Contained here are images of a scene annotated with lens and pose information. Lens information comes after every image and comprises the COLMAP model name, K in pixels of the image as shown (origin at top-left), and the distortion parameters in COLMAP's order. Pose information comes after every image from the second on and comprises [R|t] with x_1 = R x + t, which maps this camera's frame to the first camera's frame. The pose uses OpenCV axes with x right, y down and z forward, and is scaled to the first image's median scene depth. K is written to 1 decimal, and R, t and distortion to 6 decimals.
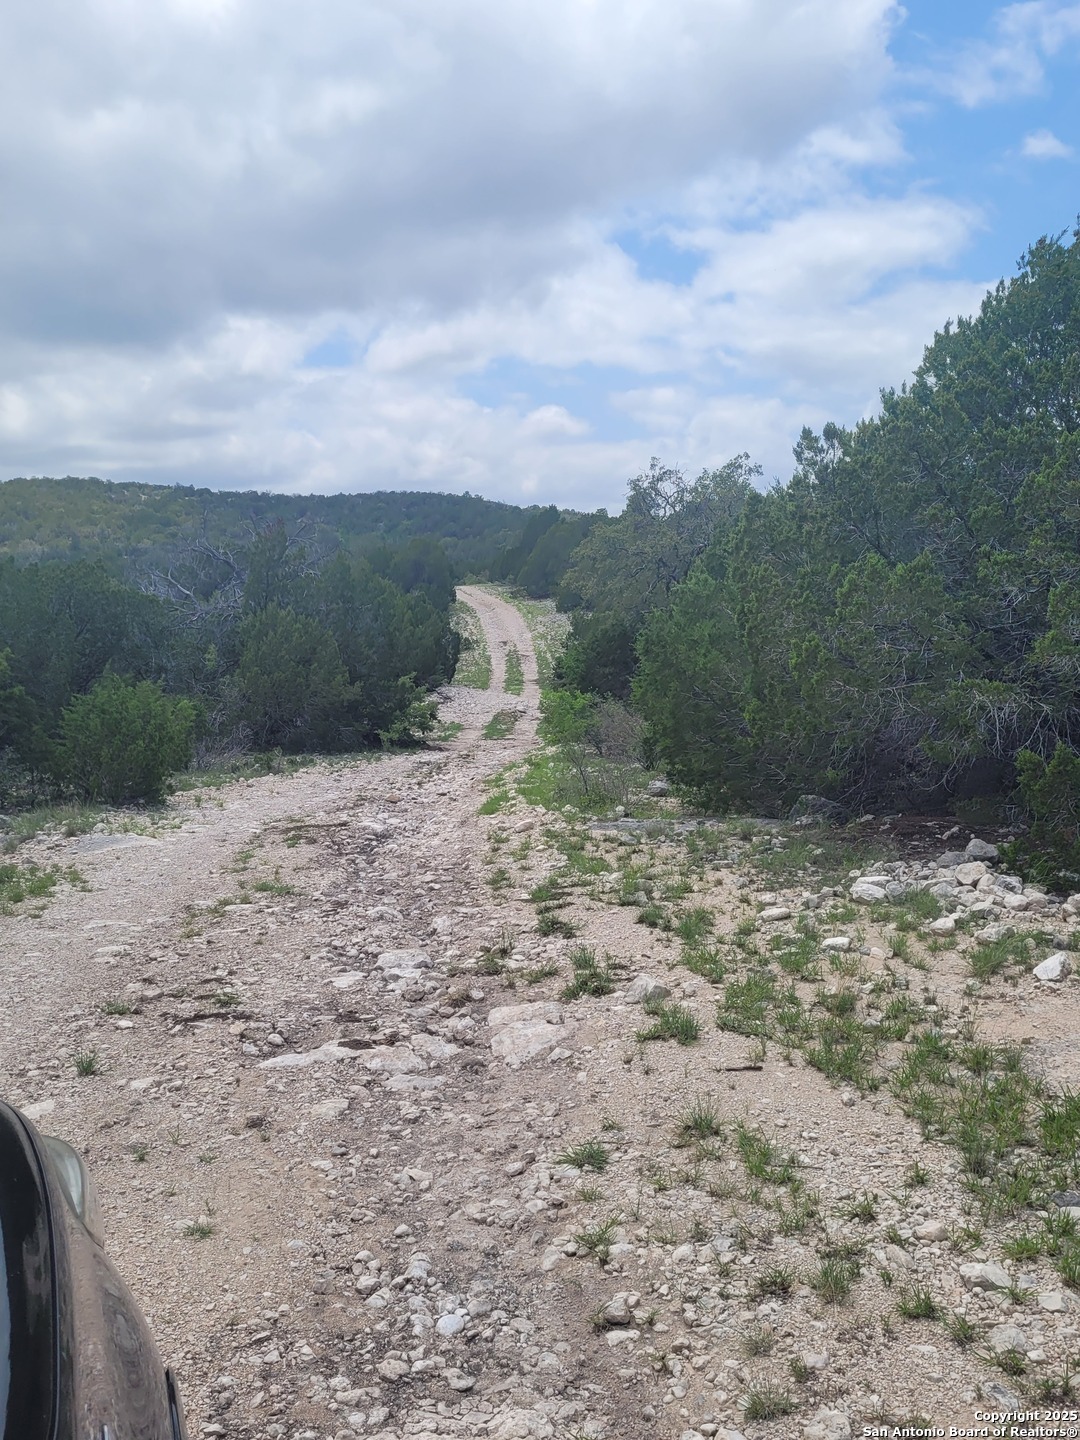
lens RADIAL K [[1083.4, 0, 540.0], [0, 1083.4, 720.0], [0, 0, 1]] dist [0.056182, -0.002995]
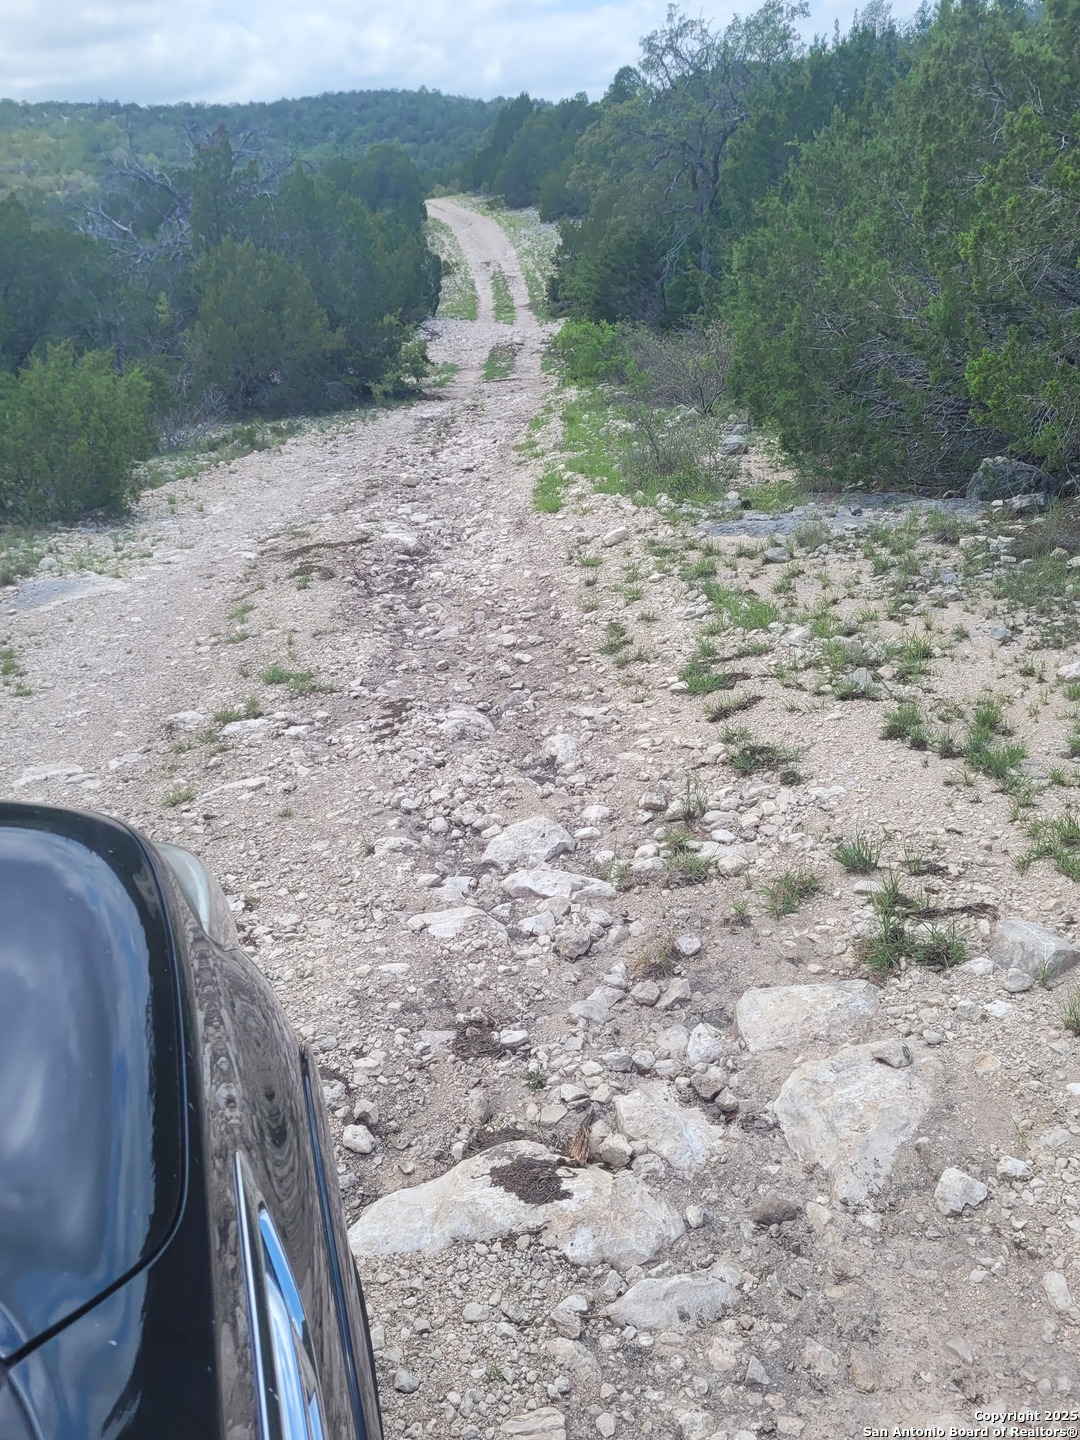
lens RADIAL K [[1093.7, 0, 534.5], [0, 1093.7, 646.3], [0, 0, 1]] dist [0.046127, -0.009349]
pose [[0.997312, -0.072516, -0.010477, -0.034157], [0.072707, 0.961837, 0.263788, -0.014872], [-0.009052, -0.263841, 0.964524, 0.139384]]
